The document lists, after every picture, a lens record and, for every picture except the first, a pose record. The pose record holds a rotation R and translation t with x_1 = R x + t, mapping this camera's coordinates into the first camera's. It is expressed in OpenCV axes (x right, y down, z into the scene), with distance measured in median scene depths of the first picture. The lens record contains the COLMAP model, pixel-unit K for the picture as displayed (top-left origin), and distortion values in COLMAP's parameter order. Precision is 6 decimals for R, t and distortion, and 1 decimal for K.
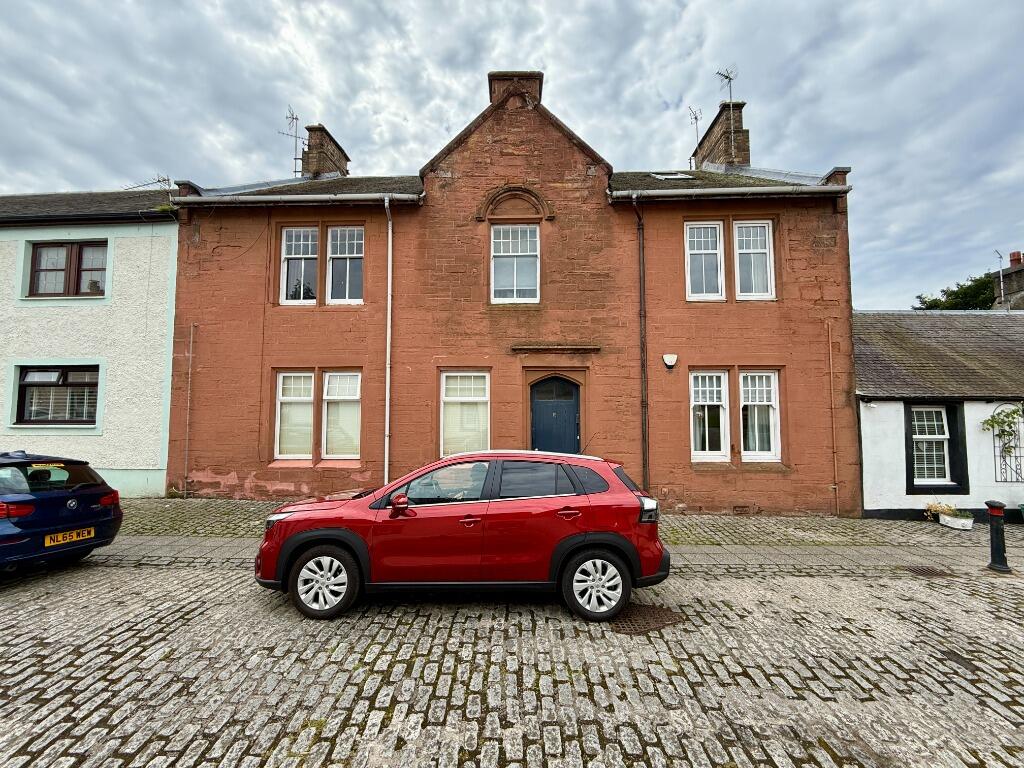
lens RADIAL K [[407.7, 0, 509.0], [0, 407.7, 383.4], [0, 0, 1]] dist [-0.002436, 0.000292]
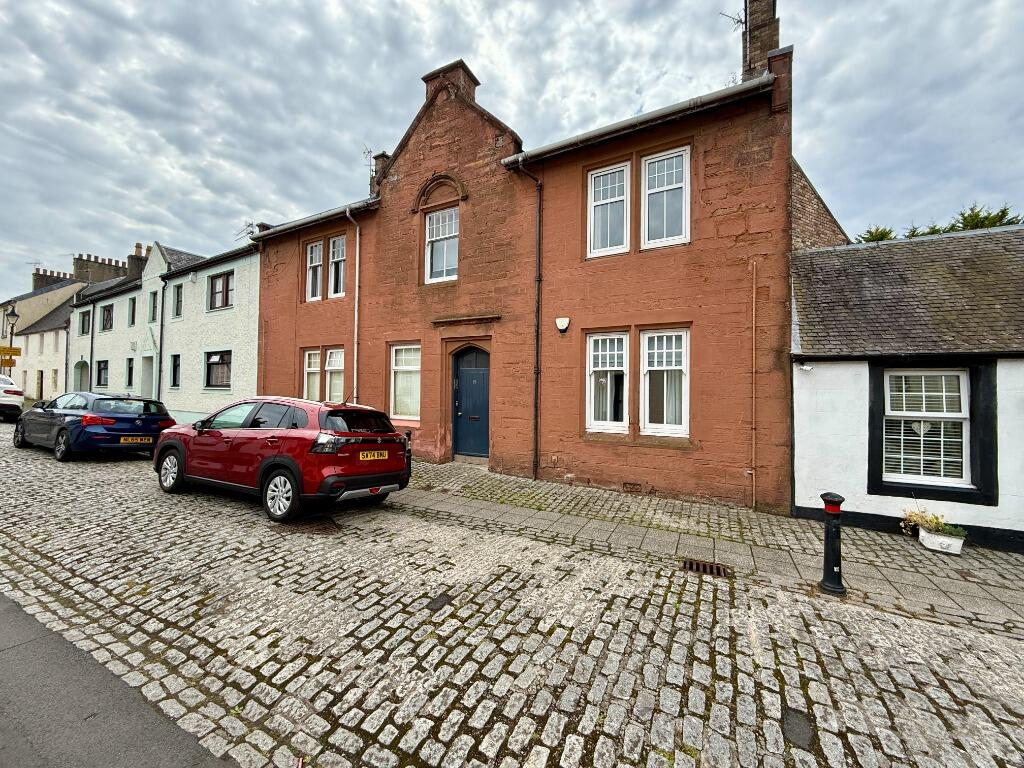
lens RADIAL K [[412.9, 0, 510.1], [0, 412.9, 380.6], [0, 0, 1]] dist [0.006140, 0.000285]
pose [[0.886139, -0.000369, -0.463420, 0.726962], [0.017480, 0.999315, 0.032629, 0.041231], [0.463090, -0.037014, 0.885538, 0.077711]]
